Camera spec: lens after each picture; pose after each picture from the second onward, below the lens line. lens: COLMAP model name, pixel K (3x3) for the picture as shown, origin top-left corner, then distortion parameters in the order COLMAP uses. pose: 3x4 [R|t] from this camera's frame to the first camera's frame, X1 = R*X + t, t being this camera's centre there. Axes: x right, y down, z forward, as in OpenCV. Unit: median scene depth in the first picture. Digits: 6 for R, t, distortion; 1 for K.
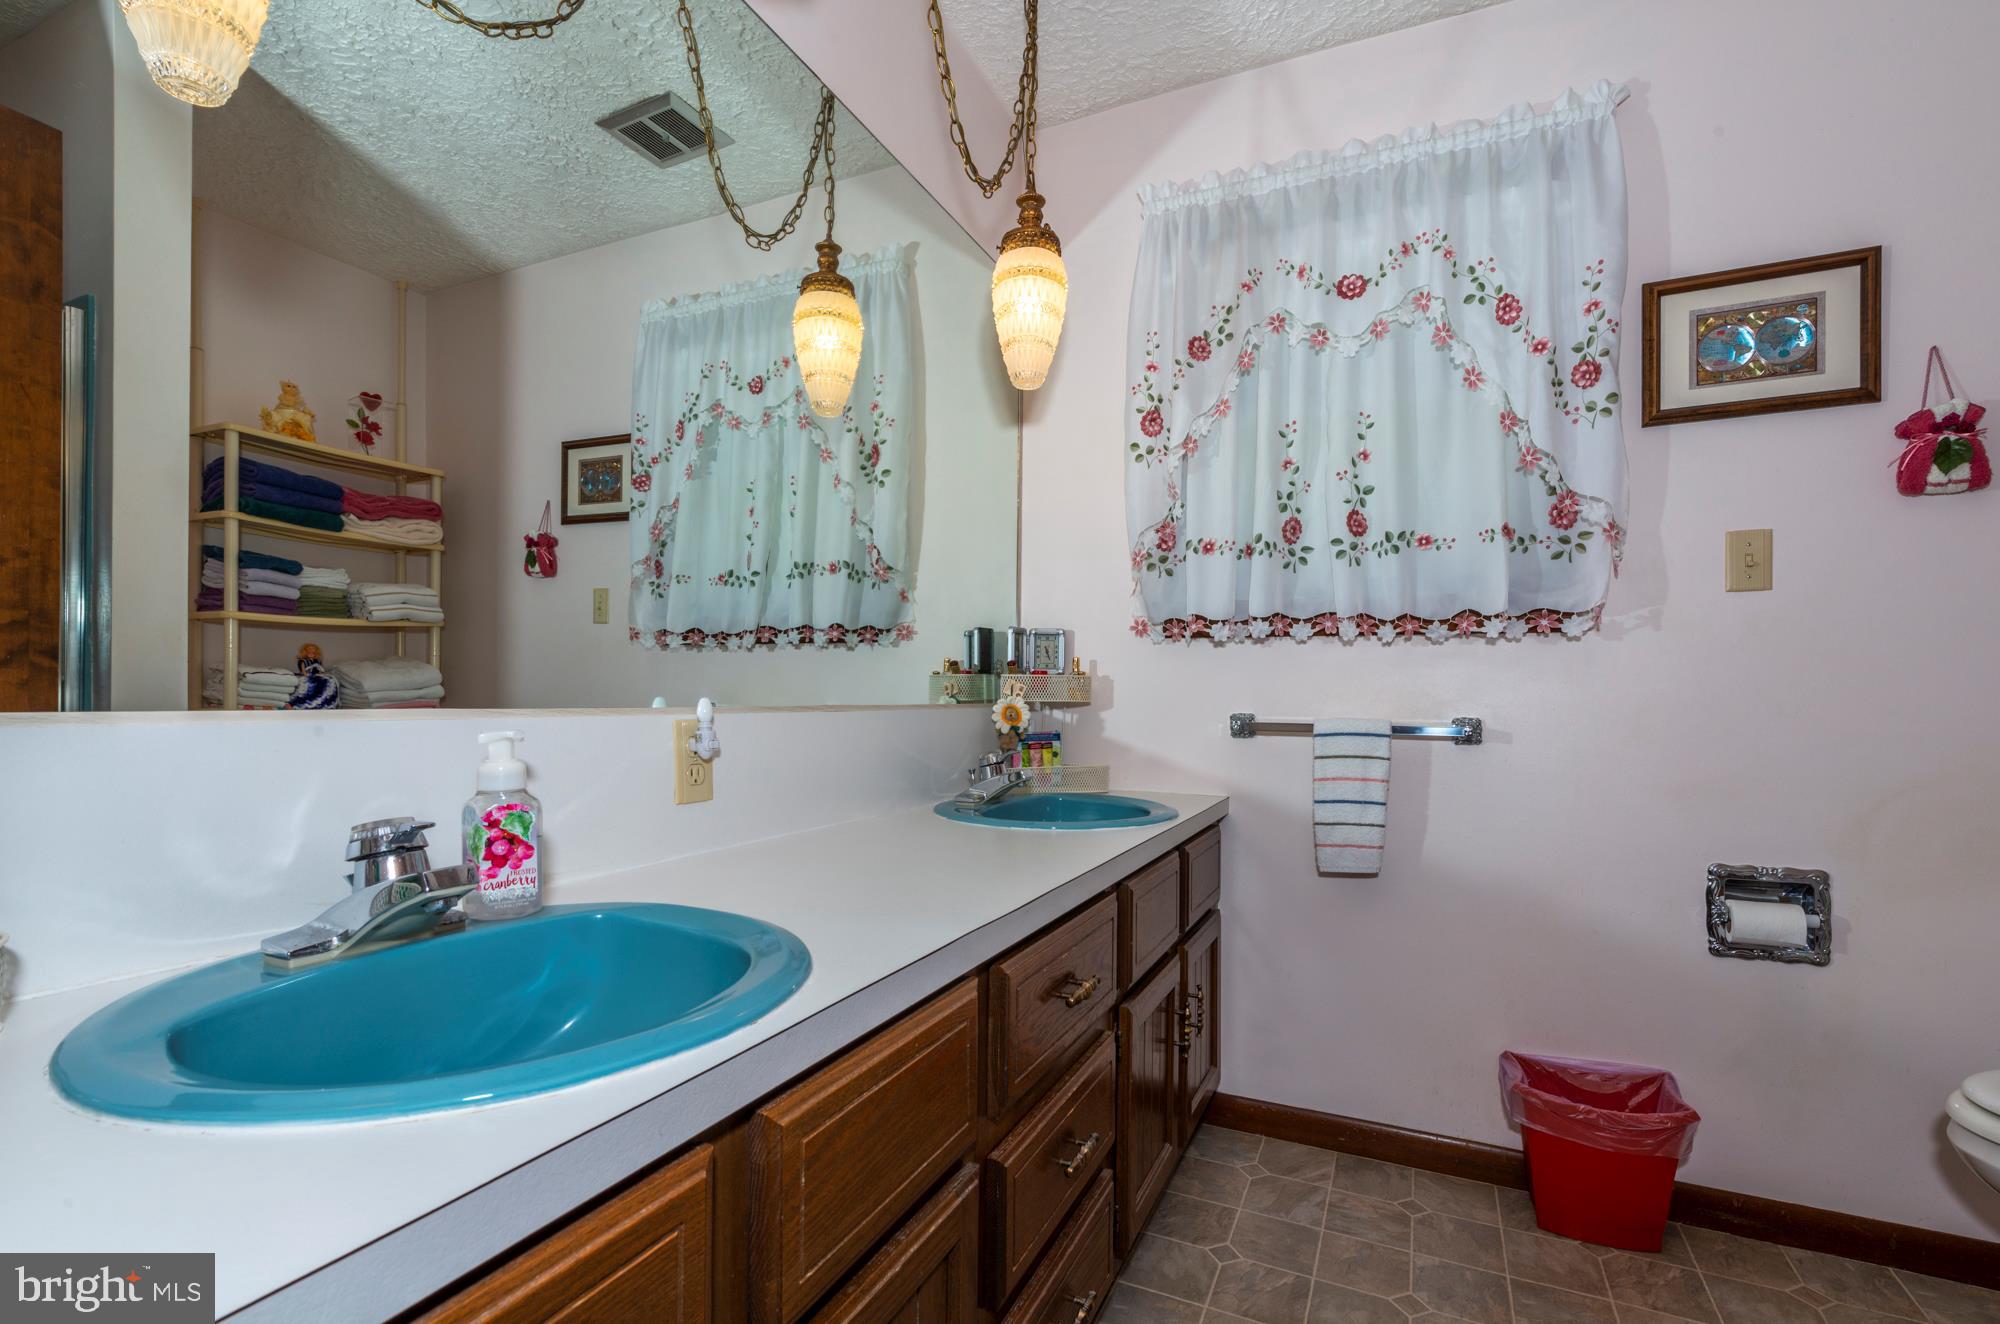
lens RADIAL K [[890.0, 0, 1012.9], [0, 890.0, 694.0], [0, 0, 1]] dist [0.012213, -0.000262]
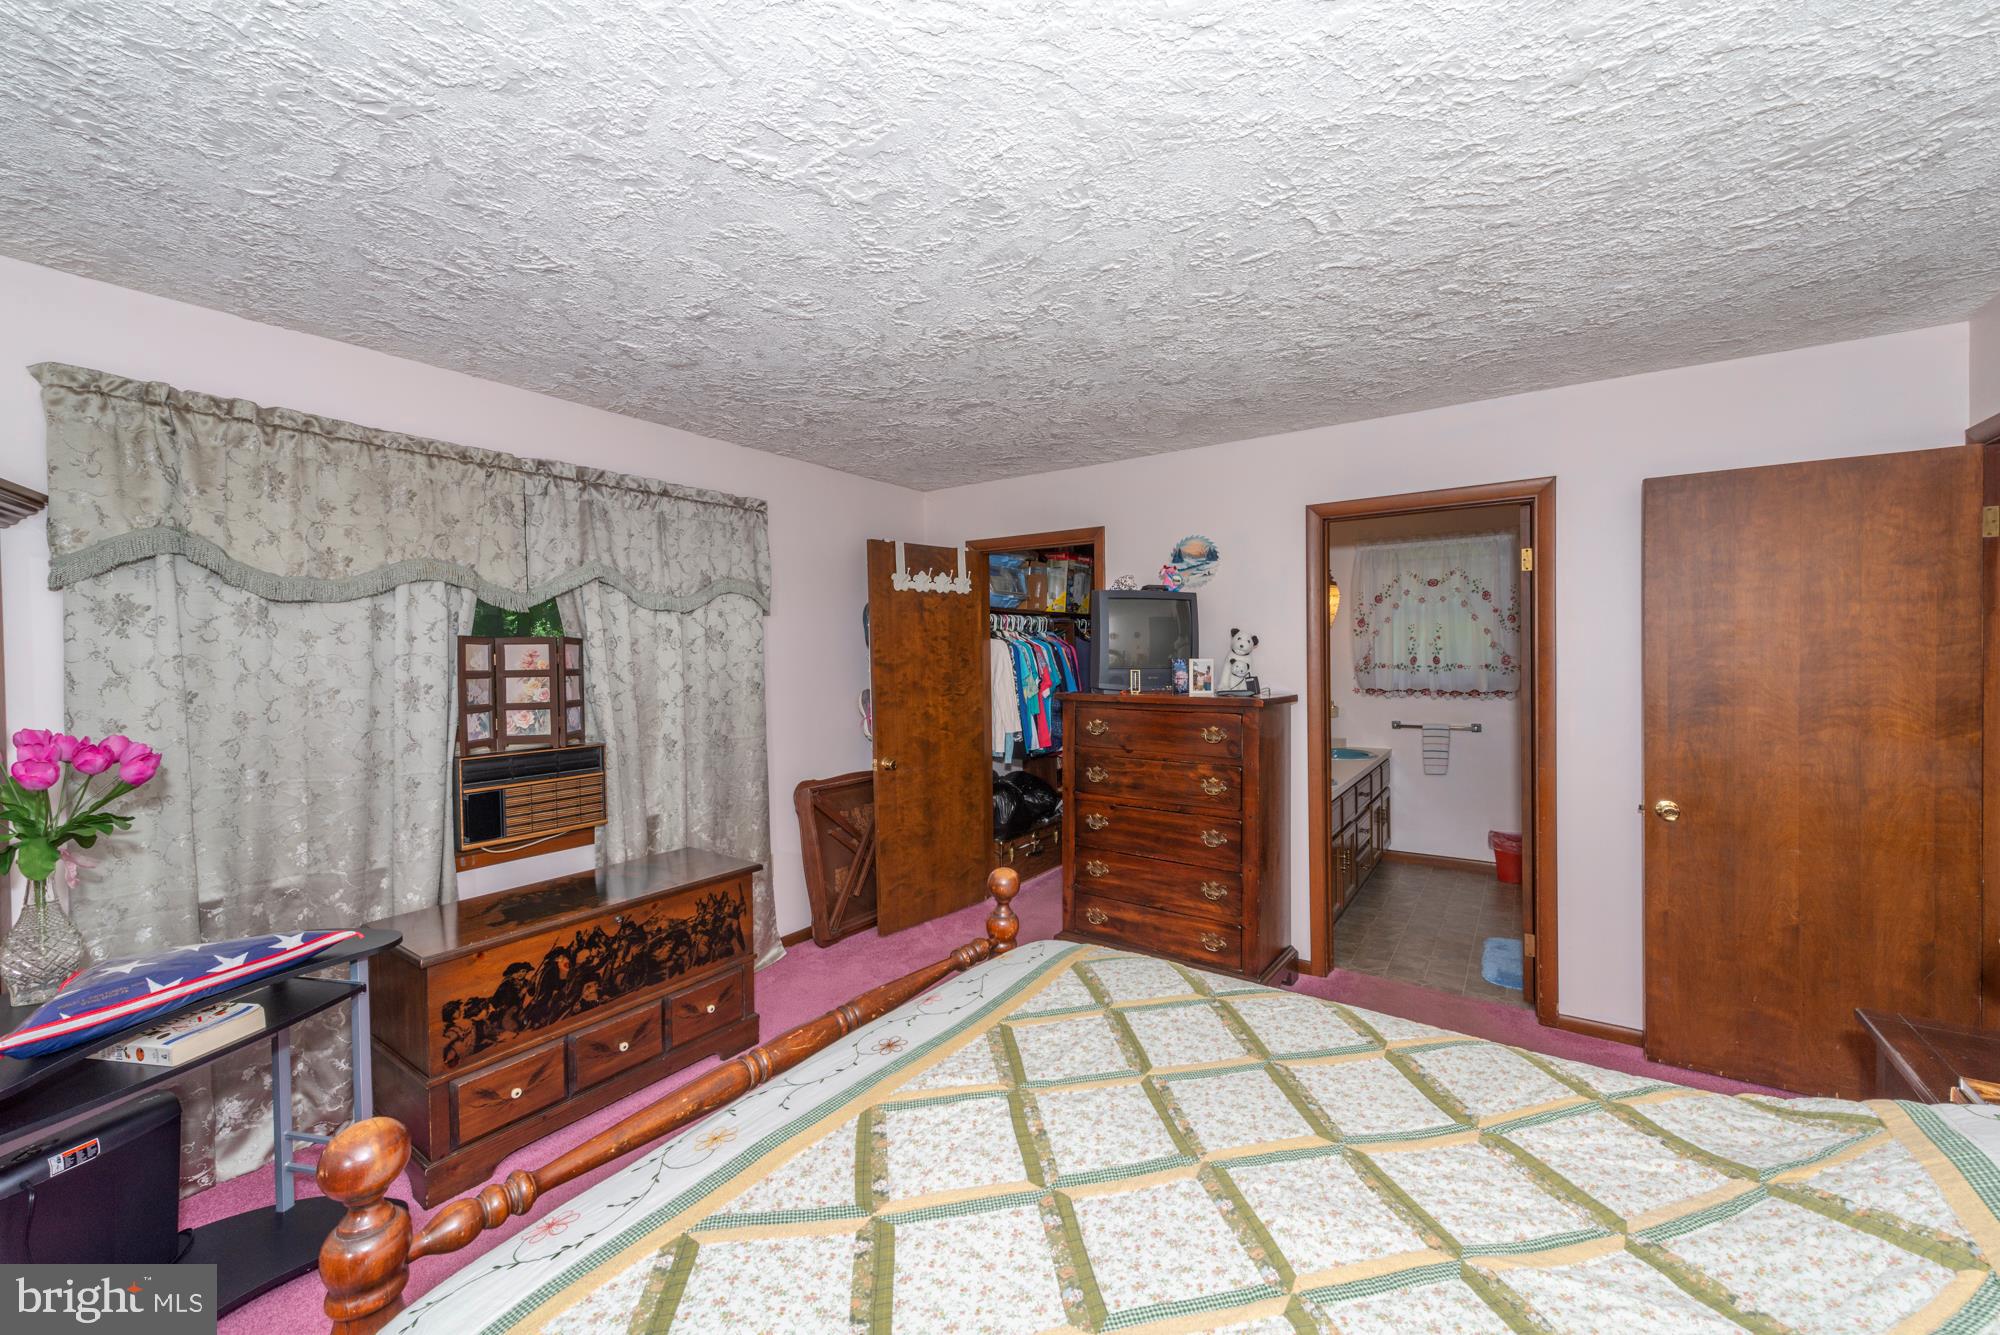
lens RADIAL K [[783.1, 0, 992.9], [0, 783.1, 659.2], [0, 0, 1]] dist [0.000544, -0.000053]
pose [[0.987565, -0.018638, -0.156101, -0.682632], [0.019501, 0.999802, 0.003995, -0.228949], [0.155996, -0.006990, 0.987733, -1.852699]]
